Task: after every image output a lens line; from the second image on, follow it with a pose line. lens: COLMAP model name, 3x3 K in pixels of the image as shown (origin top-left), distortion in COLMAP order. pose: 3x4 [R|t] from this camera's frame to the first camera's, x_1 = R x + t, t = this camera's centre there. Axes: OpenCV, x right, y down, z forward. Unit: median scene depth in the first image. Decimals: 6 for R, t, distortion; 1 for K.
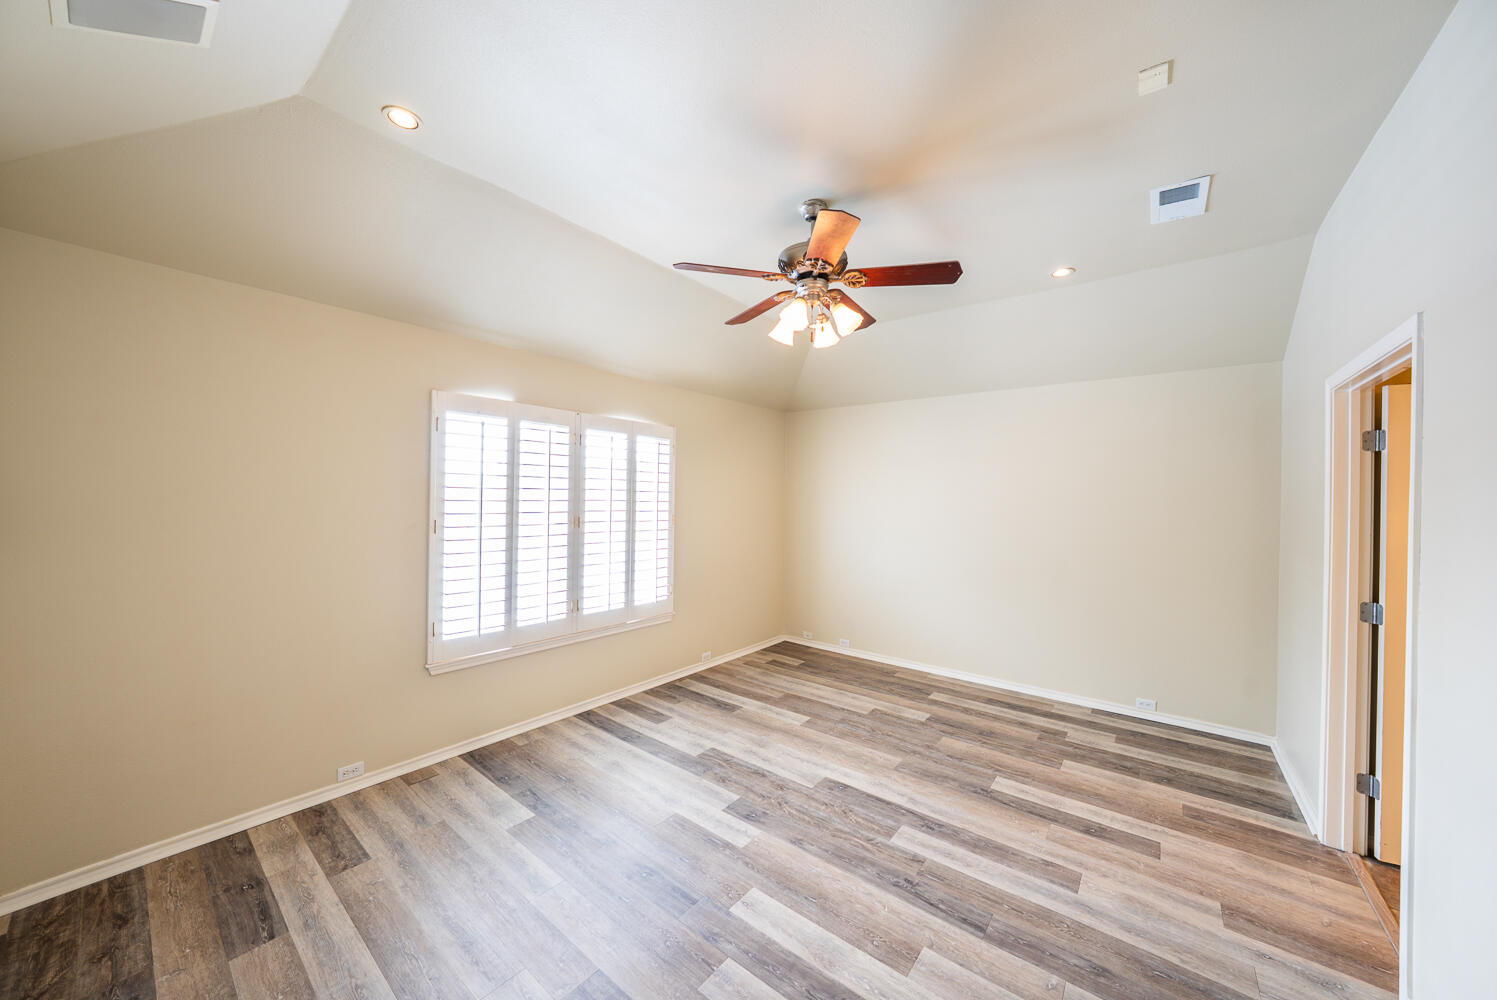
lens RADIAL K [[512.1, 0, 751.1], [0, 512.1, 496.4], [0, 0, 1]] dist [-0.022869, 0.002677]
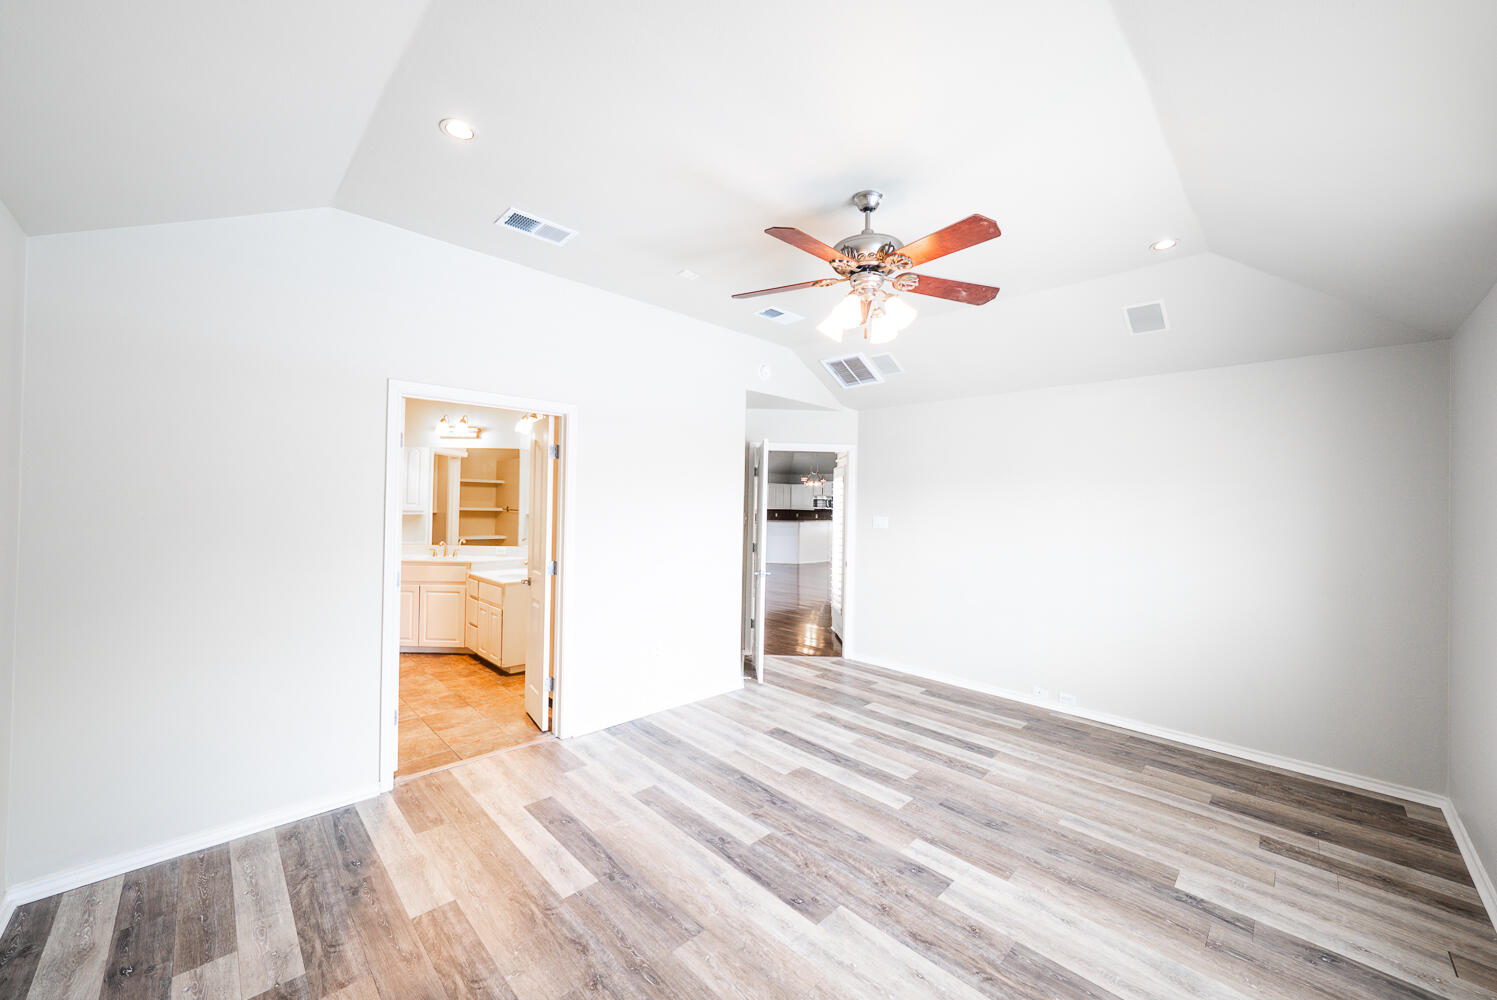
lens RADIAL K [[540.6, 0, 743.9], [0, 540.6, 492.4], [0, 0, 1]] dist [-0.019714, 0.003911]
pose [[-0.989825, -0.033230, 0.138354, 0.186772], [-0.035761, 0.999235, -0.015847, 0.006844], [-0.137721, -0.020634, -0.990256, 1.956544]]
